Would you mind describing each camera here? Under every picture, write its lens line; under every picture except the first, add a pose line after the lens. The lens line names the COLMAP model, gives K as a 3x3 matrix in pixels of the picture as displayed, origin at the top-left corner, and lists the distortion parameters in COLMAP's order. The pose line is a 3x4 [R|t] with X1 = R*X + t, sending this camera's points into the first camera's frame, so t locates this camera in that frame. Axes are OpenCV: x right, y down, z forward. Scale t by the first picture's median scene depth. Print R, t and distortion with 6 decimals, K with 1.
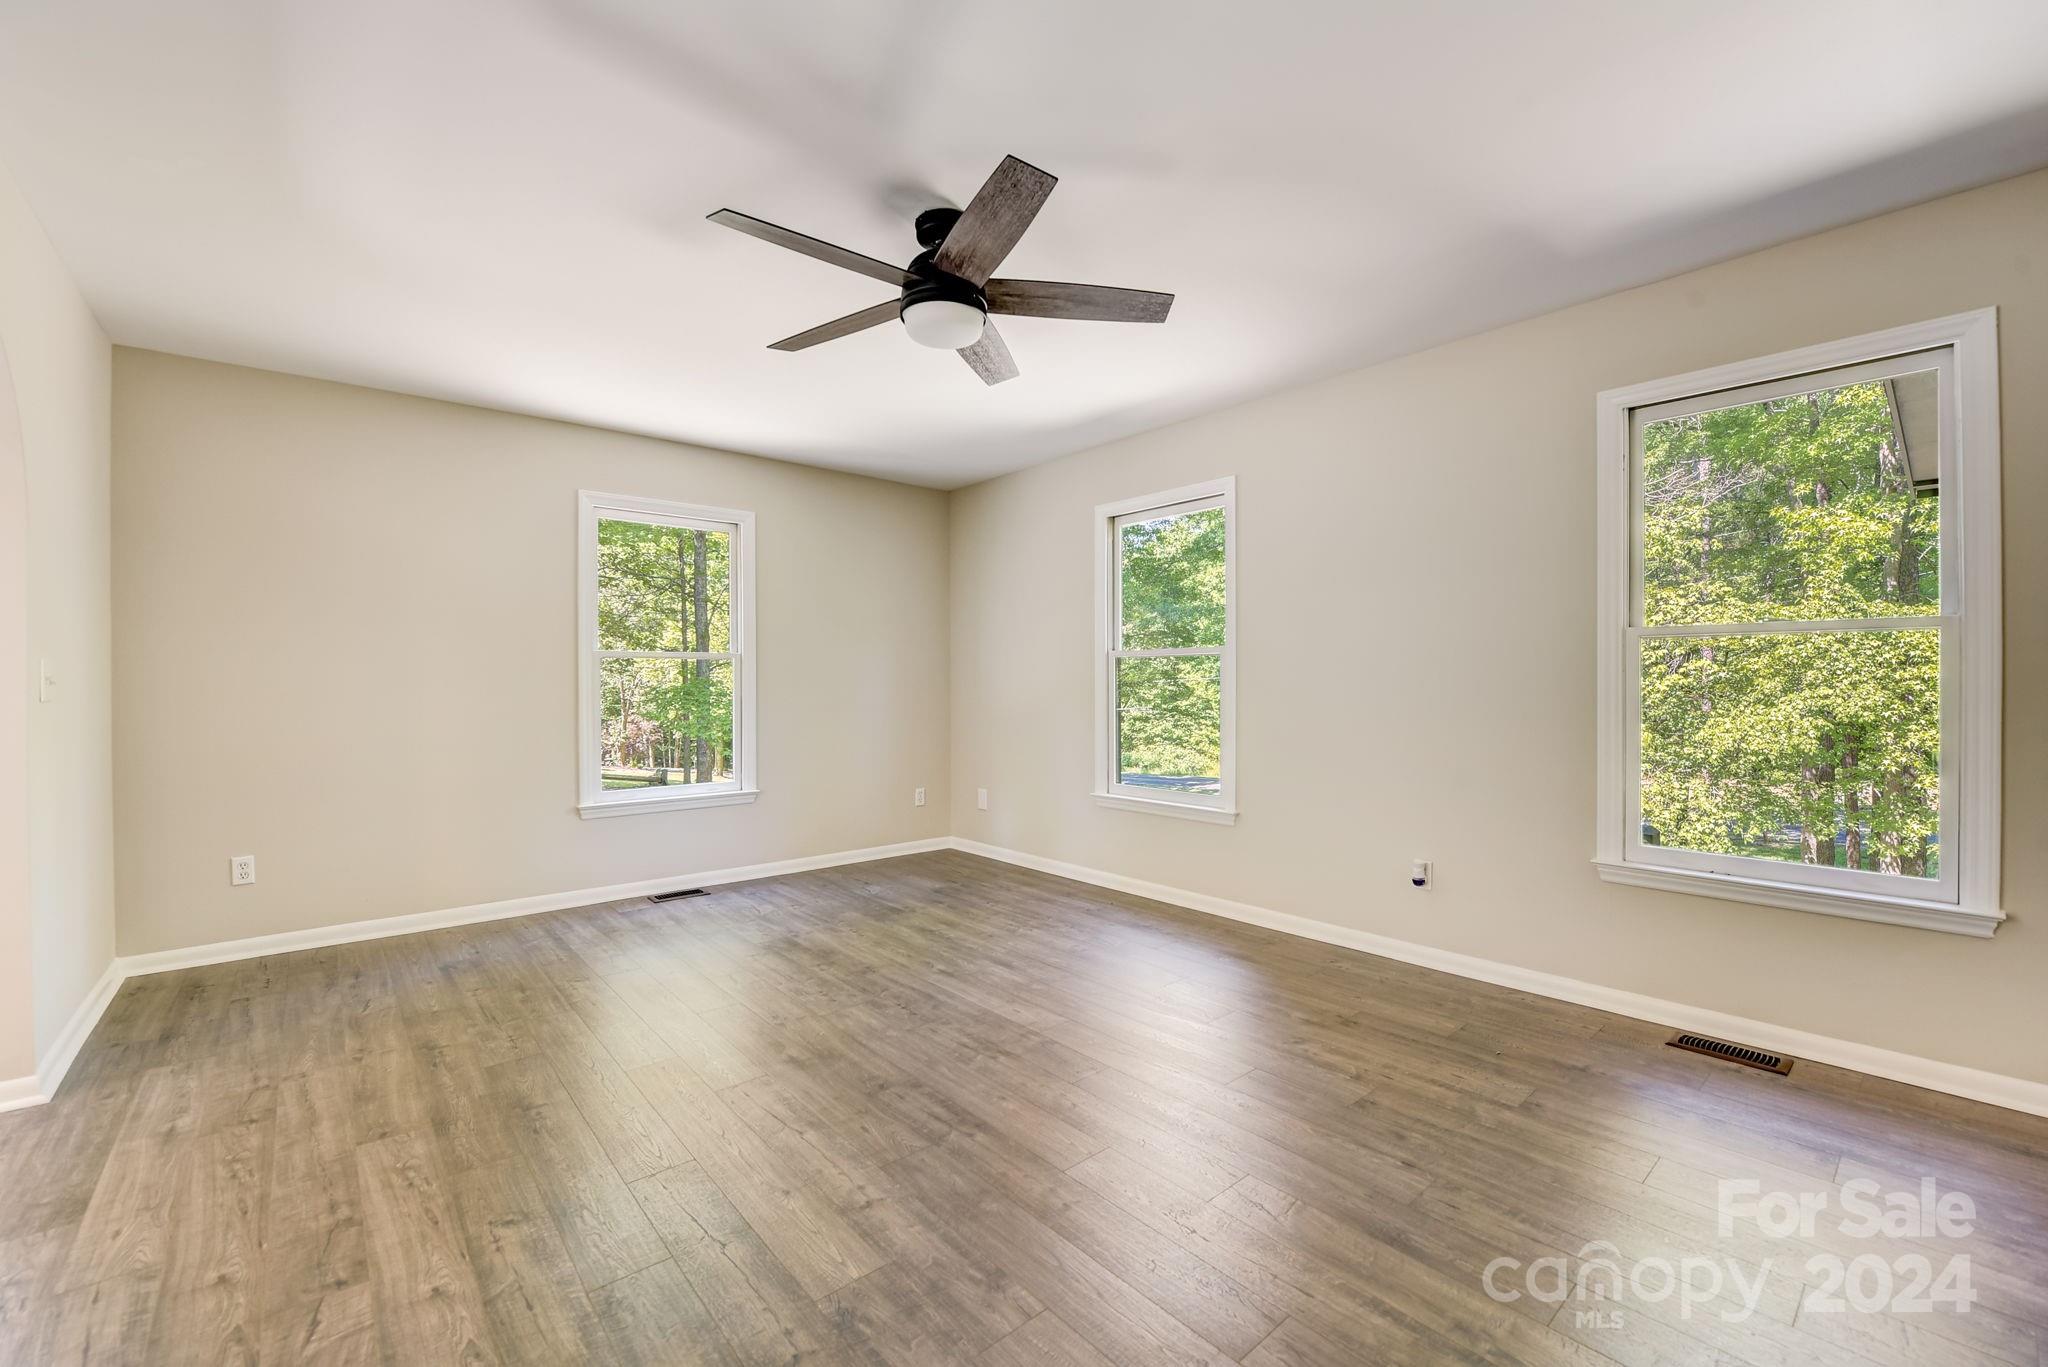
lens RADIAL K [[847.1, 0, 1012.3], [0, 847.1, 683.0], [0, 0, 1]] dist [-0.016962, -0.001284]
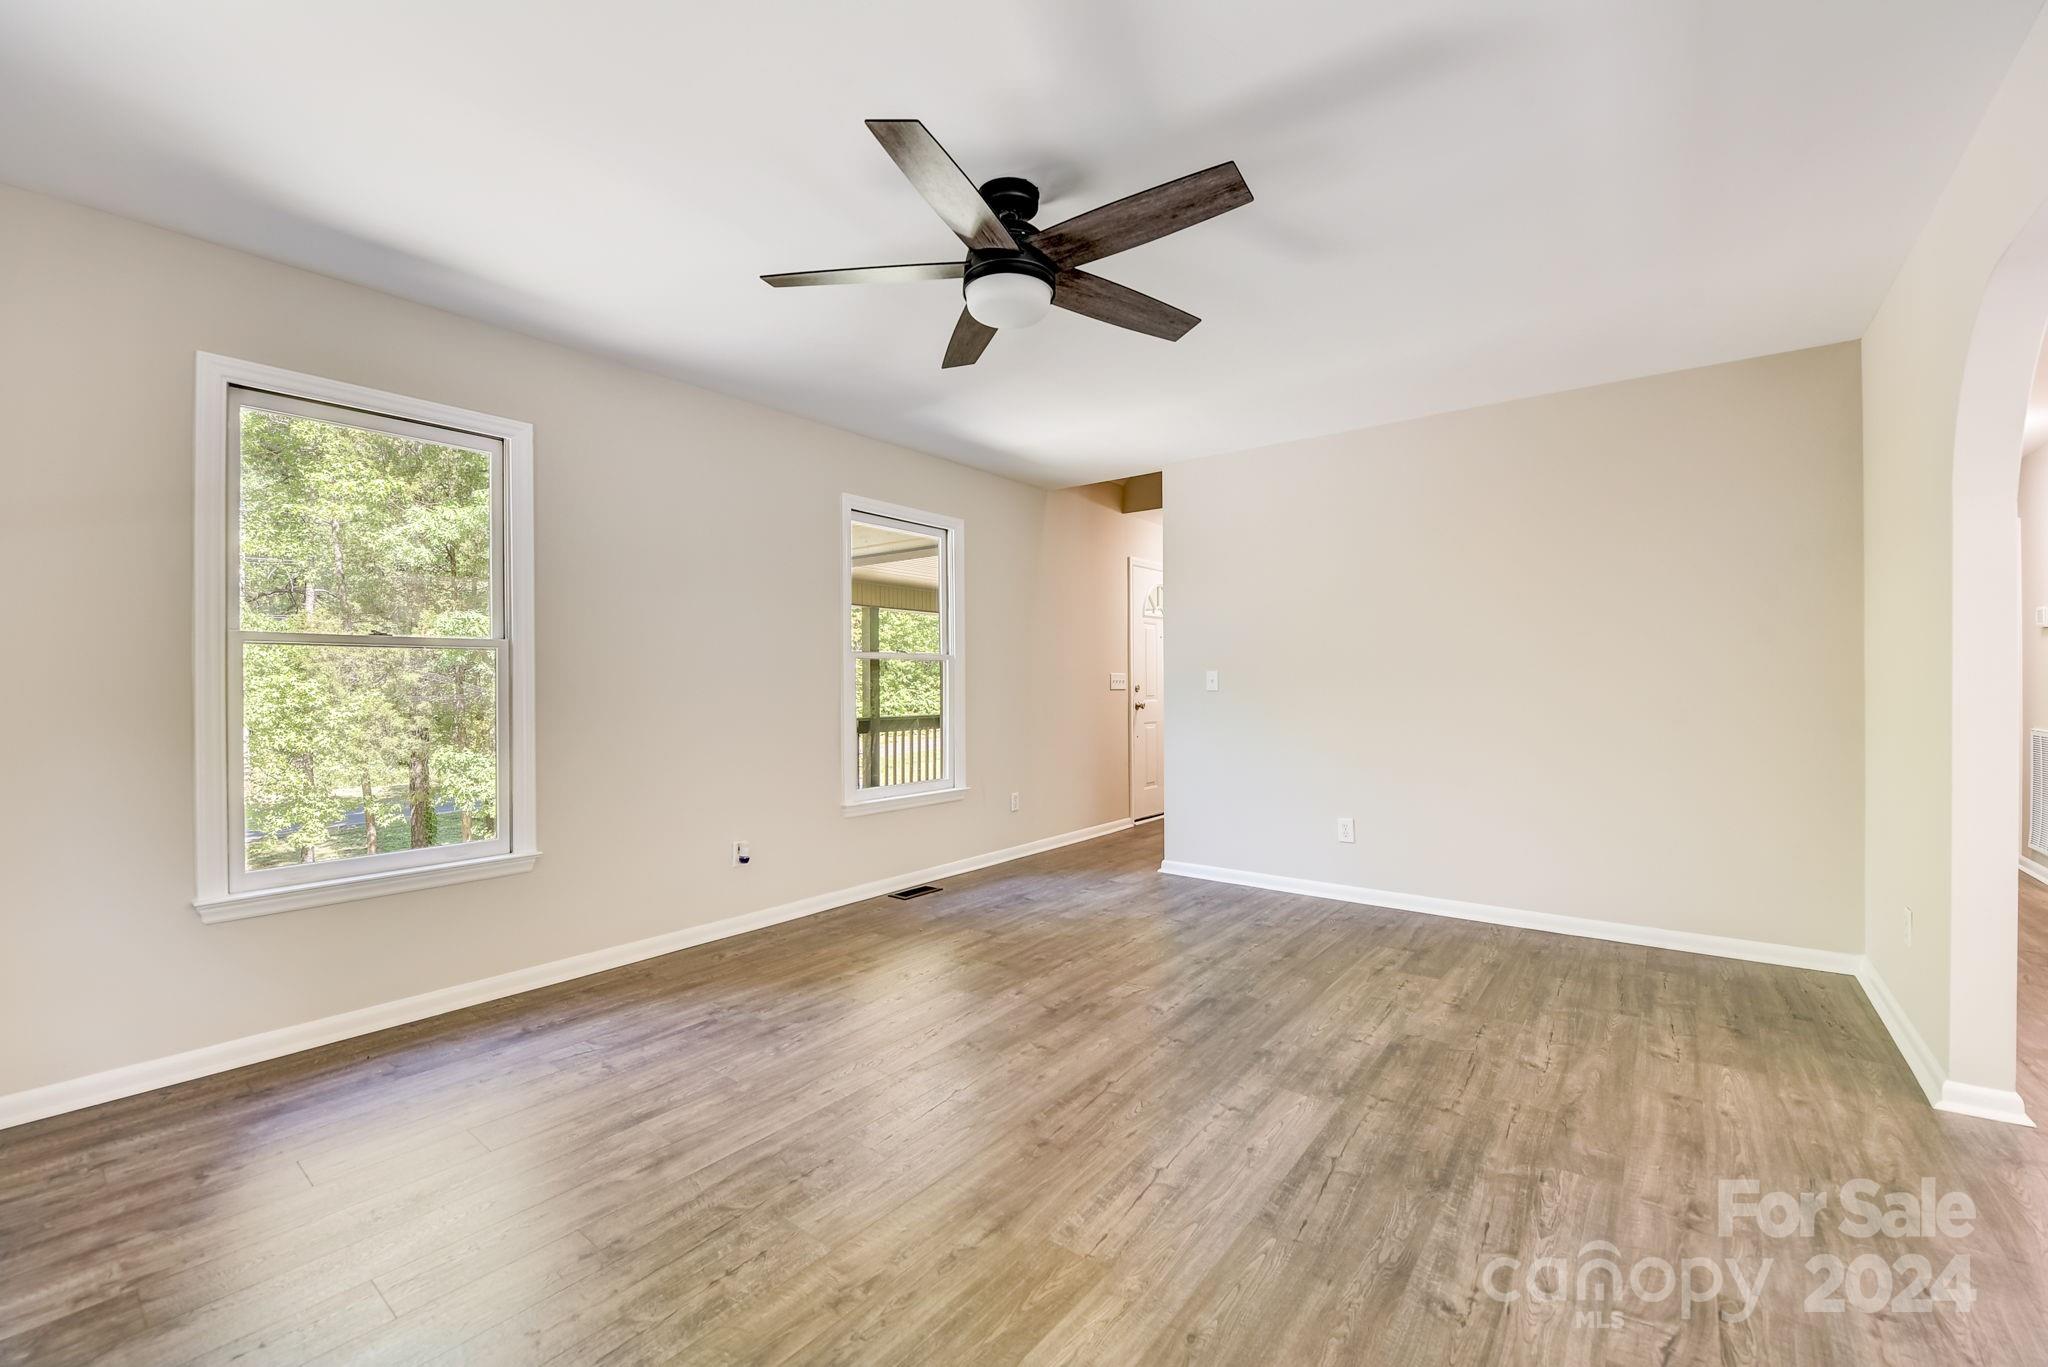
lens RADIAL K [[847.1, 0, 1031.5], [0, 847.1, 684.0], [0, 0, 1]] dist [-0.016962, -0.001284]
pose [[-0.222300, 0.004253, 0.974969, -0.942198], [0.007208, 0.999970, -0.002719, 0.000731], [-0.974952, 0.006424, -0.222324, 1.121268]]
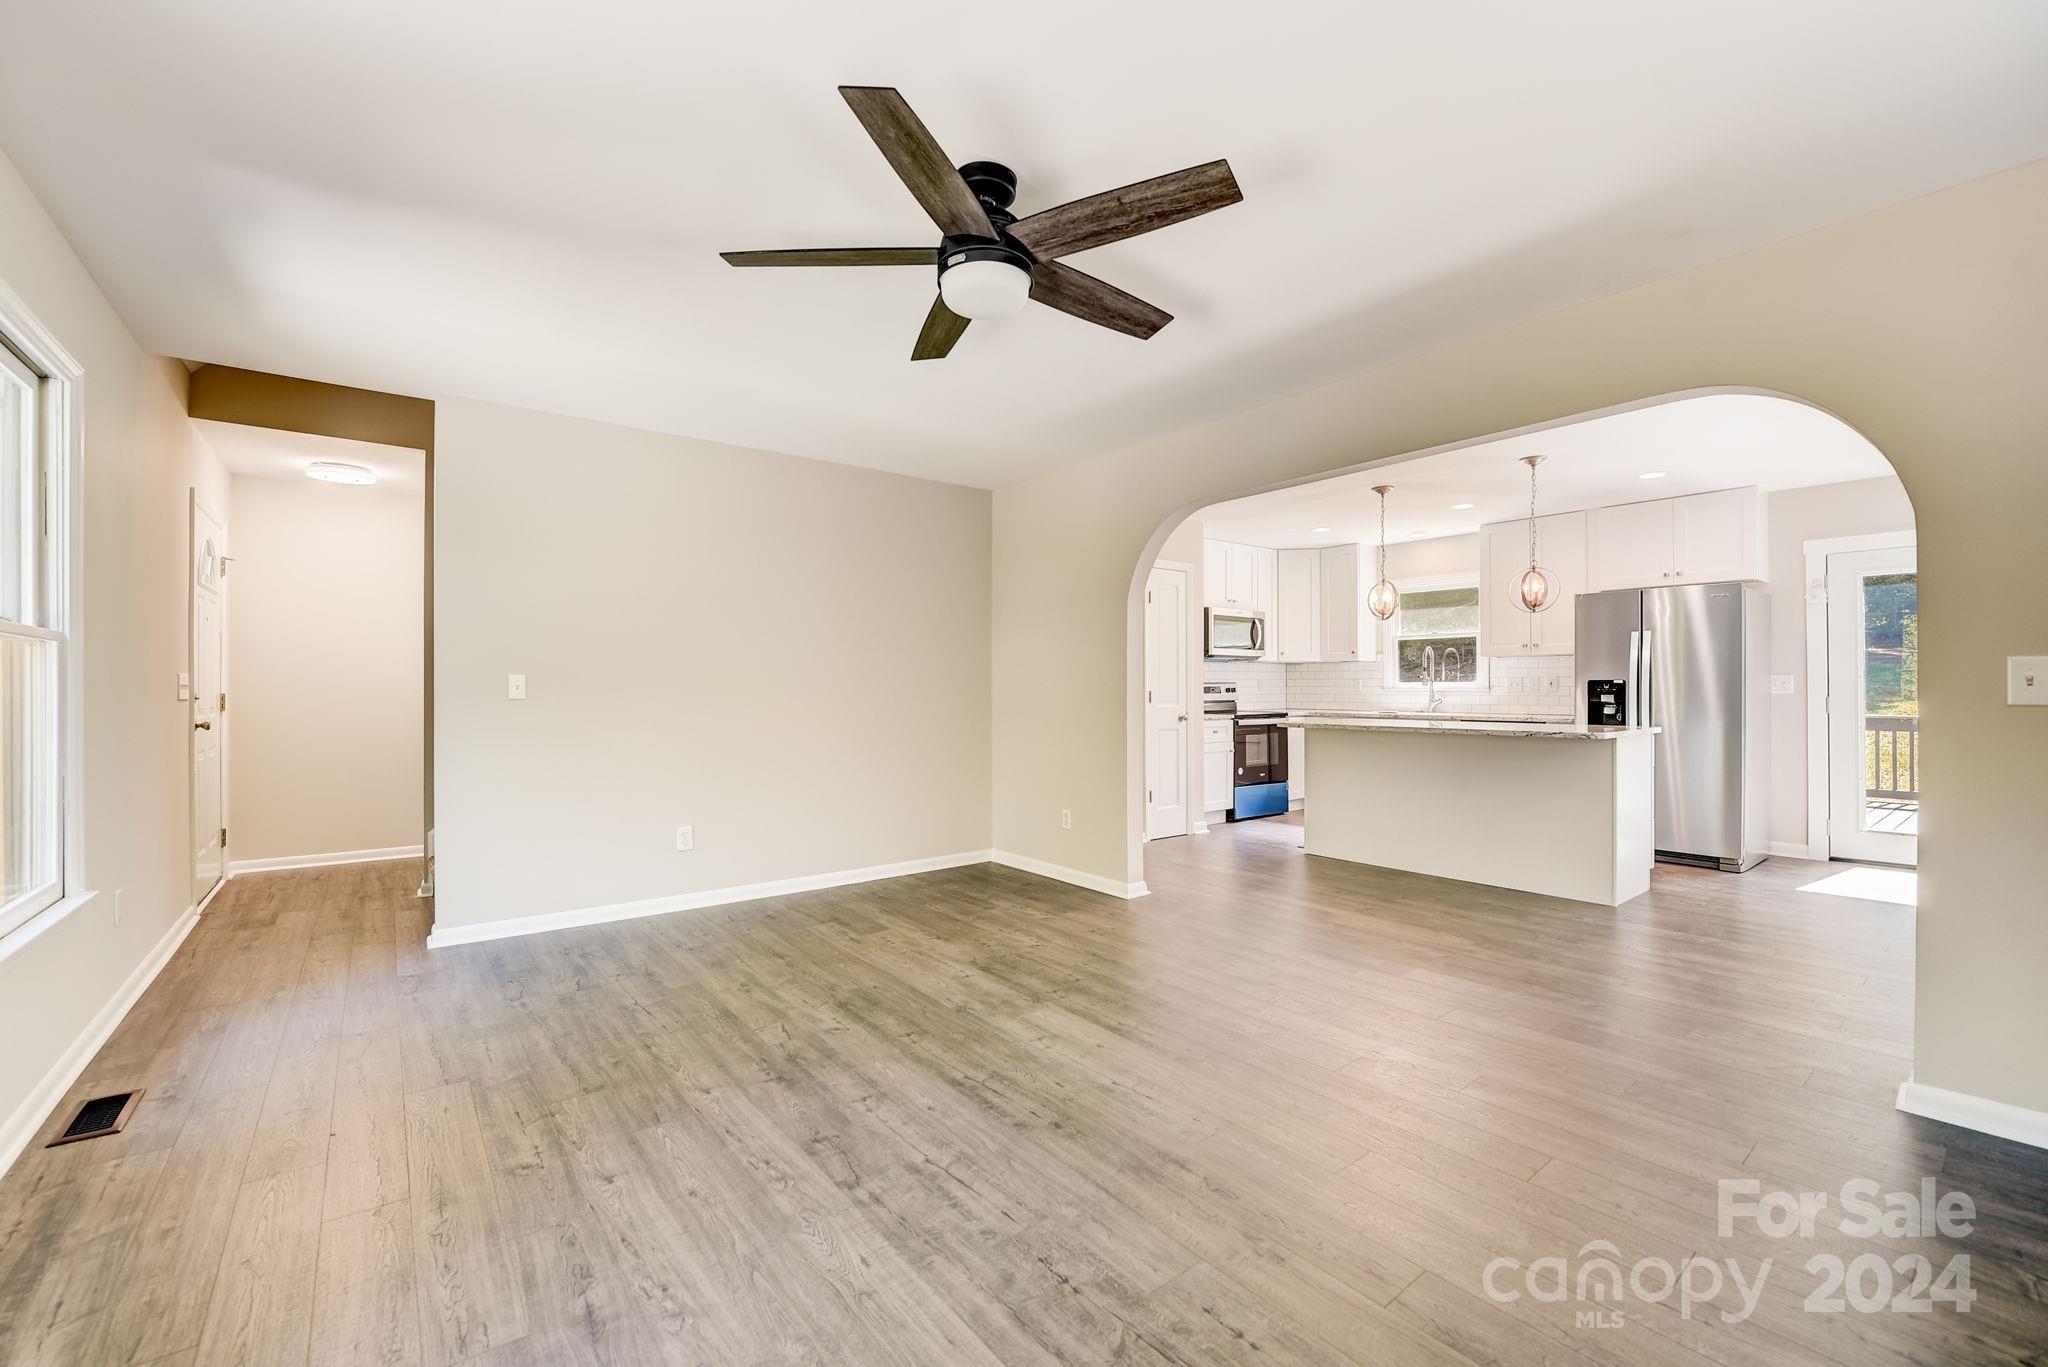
lens RADIAL K [[827.6, 0, 1038.6], [0, 827.6, 685.0], [0, 0, 1]] dist [-0.011267, -0.000493]
pose [[-0.999837, 0.007112, 0.016592, -0.142304], [0.007107, 0.999975, -0.000368, -0.005402], [-0.016594, -0.000250, -0.999862, 1.775913]]
